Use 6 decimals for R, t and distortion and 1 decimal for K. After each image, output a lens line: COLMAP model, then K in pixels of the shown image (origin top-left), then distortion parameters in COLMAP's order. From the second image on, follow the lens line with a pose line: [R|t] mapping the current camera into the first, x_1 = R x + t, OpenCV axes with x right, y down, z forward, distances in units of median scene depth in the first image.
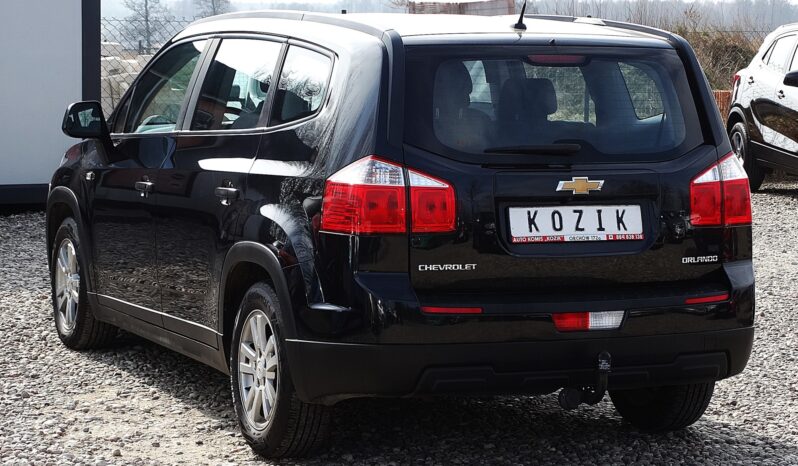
lens RADIAL K [[2216.6, 0, 394.8], [0, 2216.6, 236.4], [0, 0, 1]] dist [-0.042143, 0.000000]
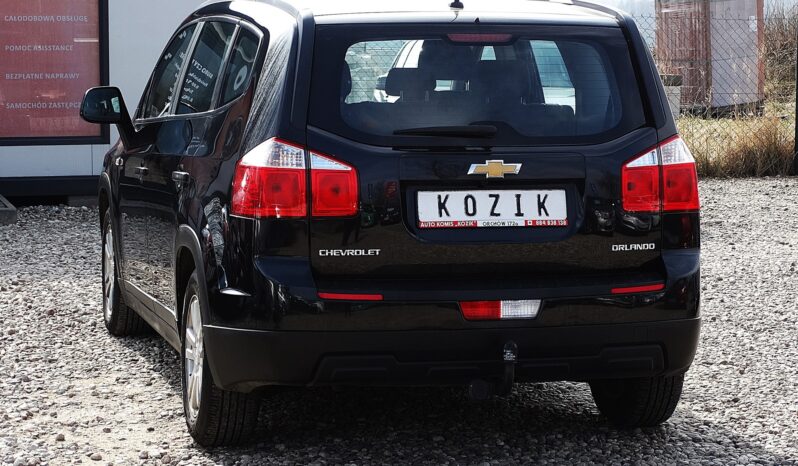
lens RADIAL K [[2216.6, 0, 403.8], [0, 2216.6, 227.1], [0, 0, 1]] dist [-0.042143, 0.000000]
pose [[0.987183, 0.006418, -0.159464, 0.195537], [-0.006838, 0.999974, -0.002088, 0.004509], [0.159446, 0.003152, 0.987202, 0.043425]]
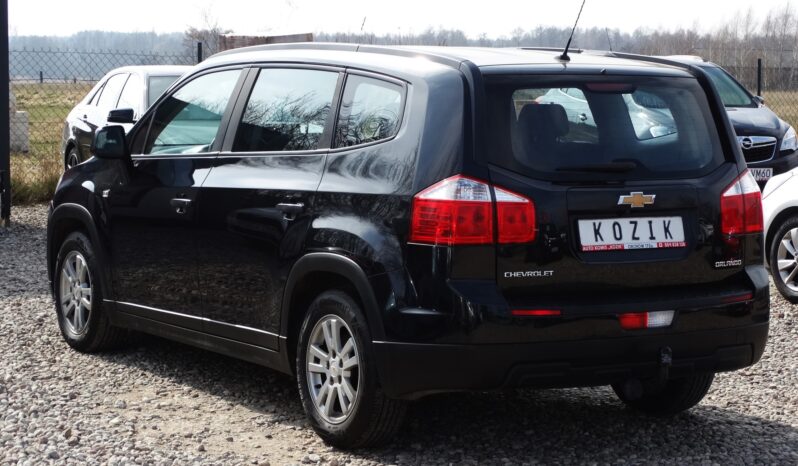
lens RADIAL K [[1926.7, 0, 399.5], [0, 1926.7, 236.1], [0, 0, 1]] dist [-0.003438, 0.000000]
pose [[0.988898, -0.011380, 0.148158, -0.178006], [0.011711, 0.999930, -0.001365, -0.004340], [-0.148132, 0.003085, 0.988963, 0.049803]]
